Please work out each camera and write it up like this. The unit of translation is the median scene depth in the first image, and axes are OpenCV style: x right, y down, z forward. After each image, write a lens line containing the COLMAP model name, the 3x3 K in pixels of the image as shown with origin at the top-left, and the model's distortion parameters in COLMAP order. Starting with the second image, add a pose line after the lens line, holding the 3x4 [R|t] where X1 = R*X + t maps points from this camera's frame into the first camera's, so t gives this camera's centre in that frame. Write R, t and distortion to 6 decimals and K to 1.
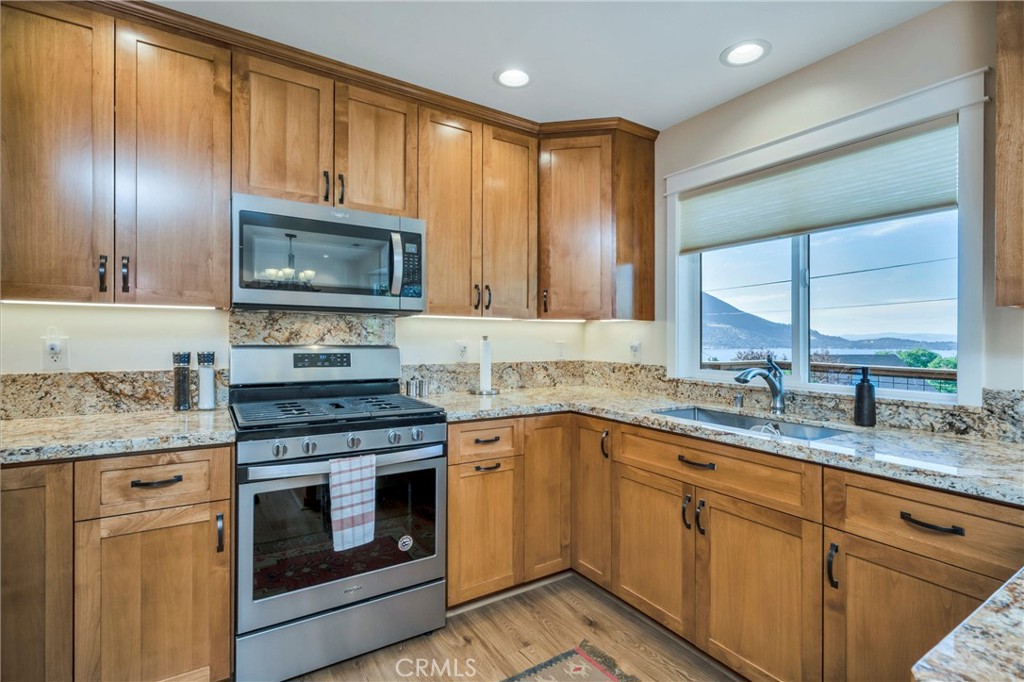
lens RADIAL K [[414.1, 0, 512.0], [0, 414.1, 341.0], [0, 0, 1]] dist [-0.000490, -0.000123]
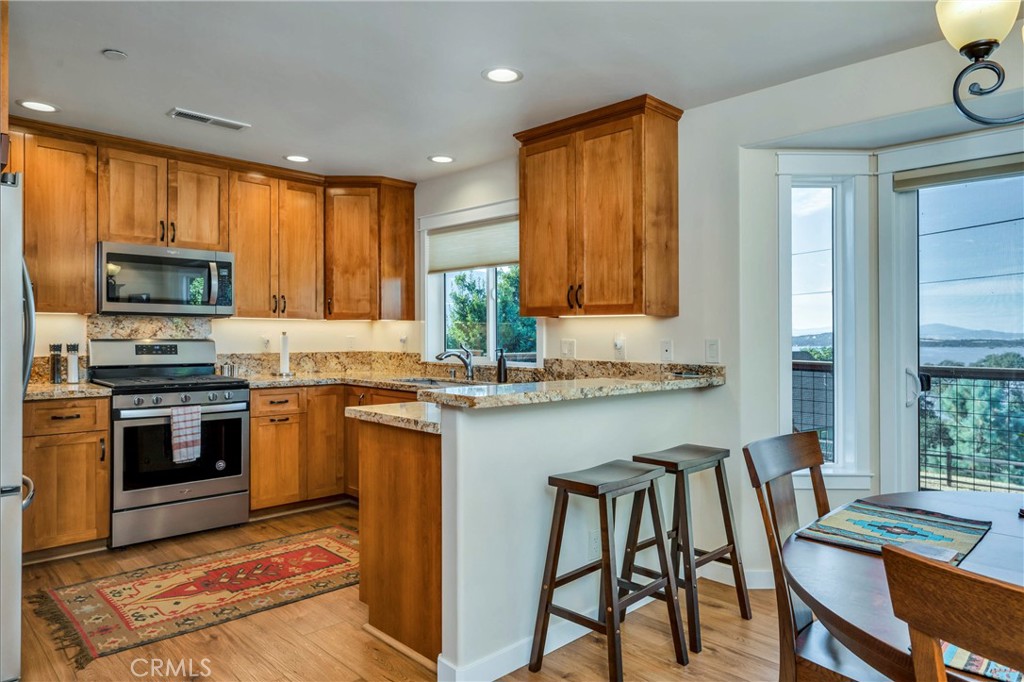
lens RADIAL K [[646.9, 0, 527.4], [0, 646.9, 336.7], [0, 0, 1]] dist [0.000033, -0.000298]
pose [[0.980611, -0.004467, 0.195911, 0.359391], [0.005375, 0.999977, -0.004106, 0.019082], [-0.195888, 0.005080, 0.980613, -1.452845]]
